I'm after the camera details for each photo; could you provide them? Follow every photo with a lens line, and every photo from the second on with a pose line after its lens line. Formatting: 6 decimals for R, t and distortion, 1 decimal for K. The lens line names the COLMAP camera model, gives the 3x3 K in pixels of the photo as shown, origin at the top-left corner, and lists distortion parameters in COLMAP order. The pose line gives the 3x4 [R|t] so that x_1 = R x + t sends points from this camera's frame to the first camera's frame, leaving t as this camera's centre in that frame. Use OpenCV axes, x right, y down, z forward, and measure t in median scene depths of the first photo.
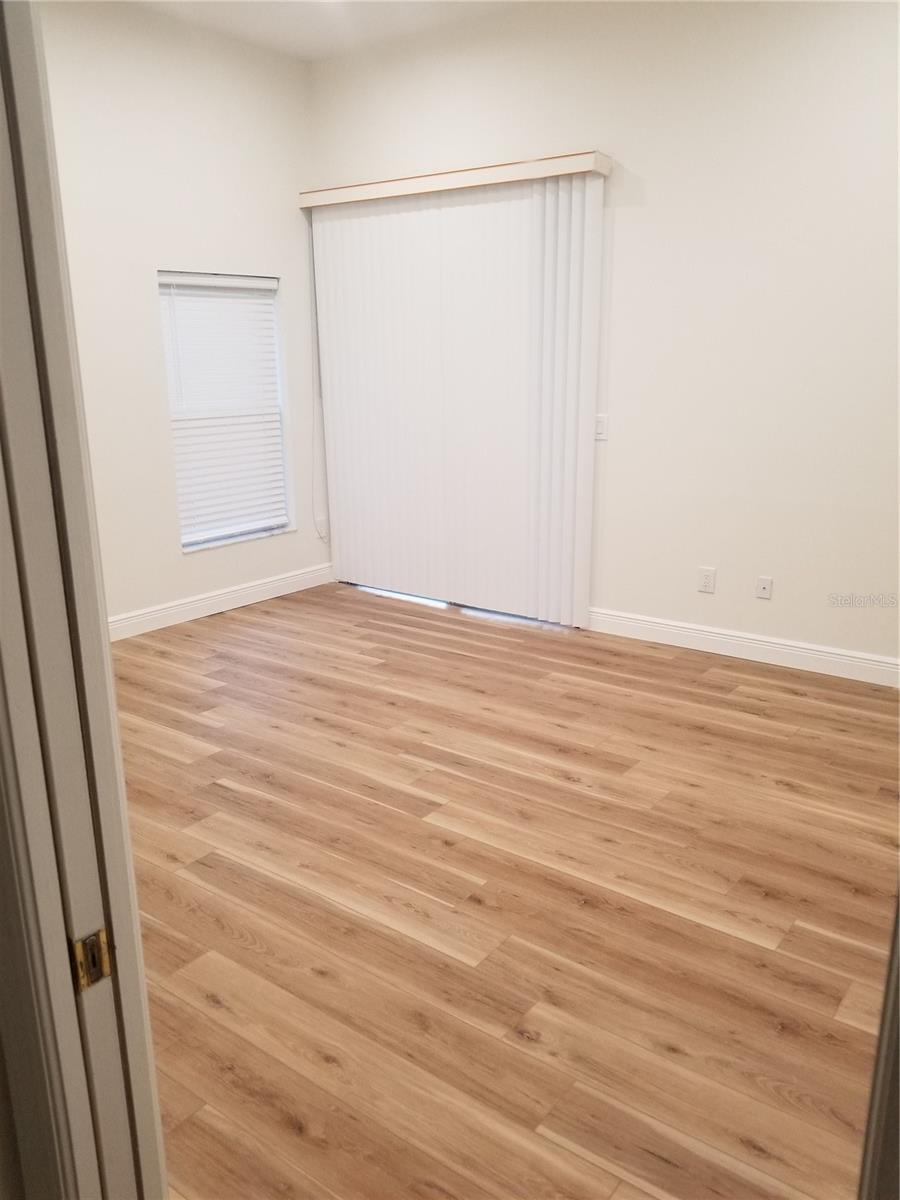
lens RADIAL K [[935.6, 0, 455.1], [0, 935.6, 607.0], [0, 0, 1]] dist [0.076808, -0.105063]
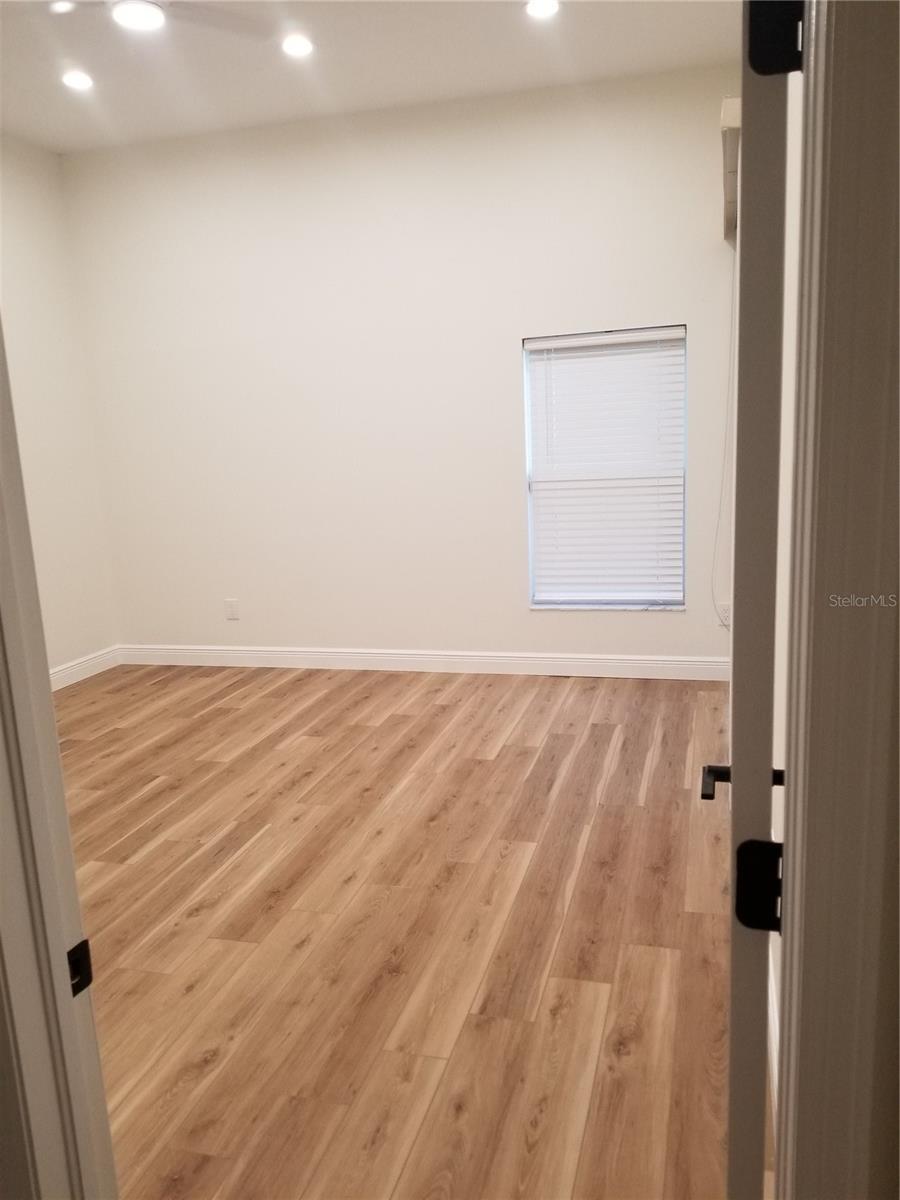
lens RADIAL K [[935.6, 0, 455.2], [0, 935.6, 598.3], [0, 0, 1]] dist [0.076808, -0.105063]
pose [[0.367132, 0.162593, -0.915848, 0.754327], [-0.205064, 0.974527, 0.090808, -0.177301], [0.907283, 0.154469, 0.391122, 0.651460]]
